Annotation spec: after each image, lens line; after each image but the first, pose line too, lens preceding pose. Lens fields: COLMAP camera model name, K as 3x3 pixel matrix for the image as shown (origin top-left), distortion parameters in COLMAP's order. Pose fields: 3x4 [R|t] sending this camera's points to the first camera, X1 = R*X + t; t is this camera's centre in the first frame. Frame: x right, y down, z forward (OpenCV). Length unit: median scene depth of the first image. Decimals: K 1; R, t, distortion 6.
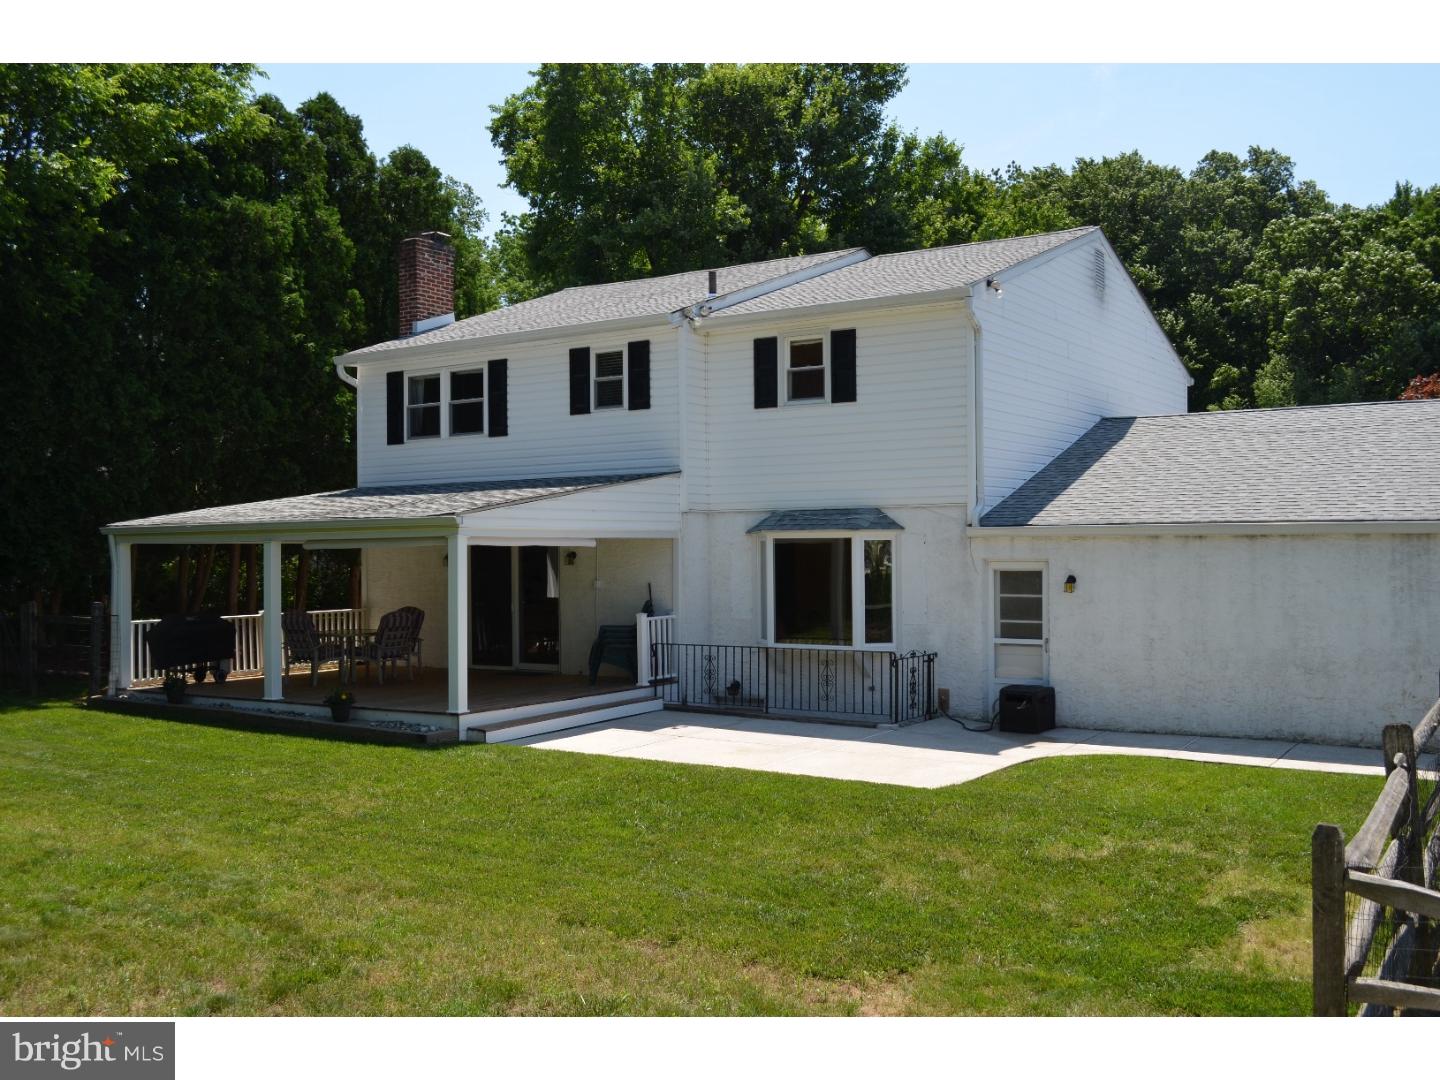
lens RADIAL K [[1277.6, 0, 718.5], [0, 1277.6, 543.9], [0, 0, 1]] dist [-0.138075, 0.031768]
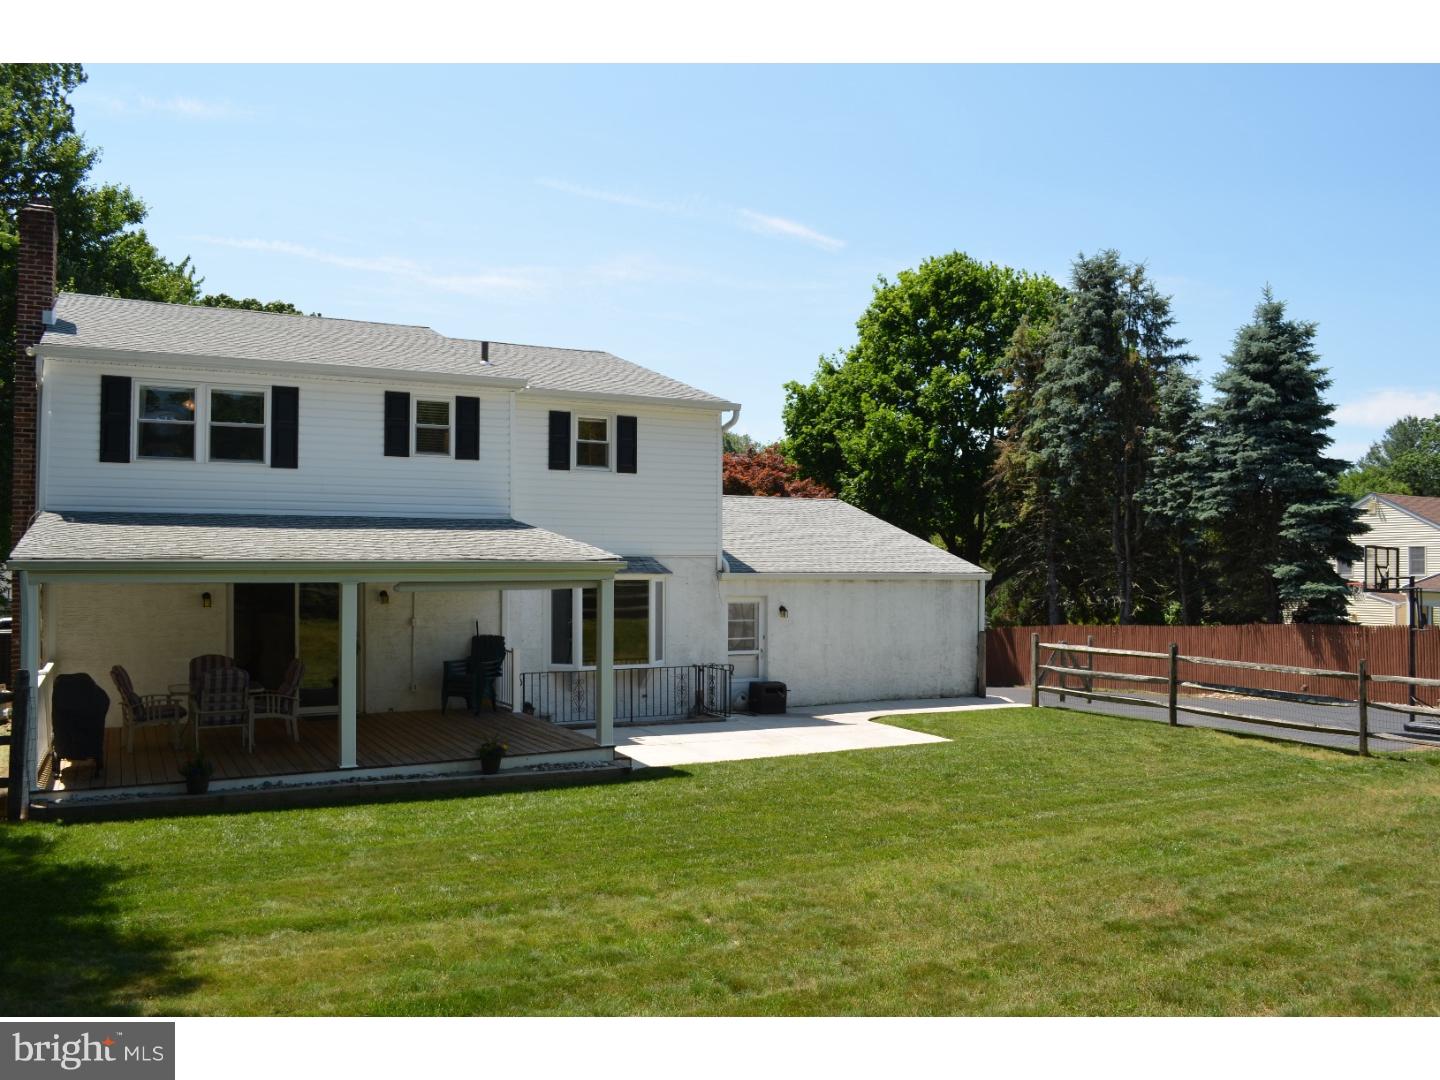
lens RADIAL K [[1170.1, 0, 719.4], [0, 1170.1, 543.1], [0, 0, 1]] dist [-0.053624, -0.003877]
pose [[0.480386, 0.028850, 0.876583, -0.888799], [-0.005909, 0.999543, -0.029658, -0.007113], [-0.877037, 0.009068, 0.480337, 0.360395]]
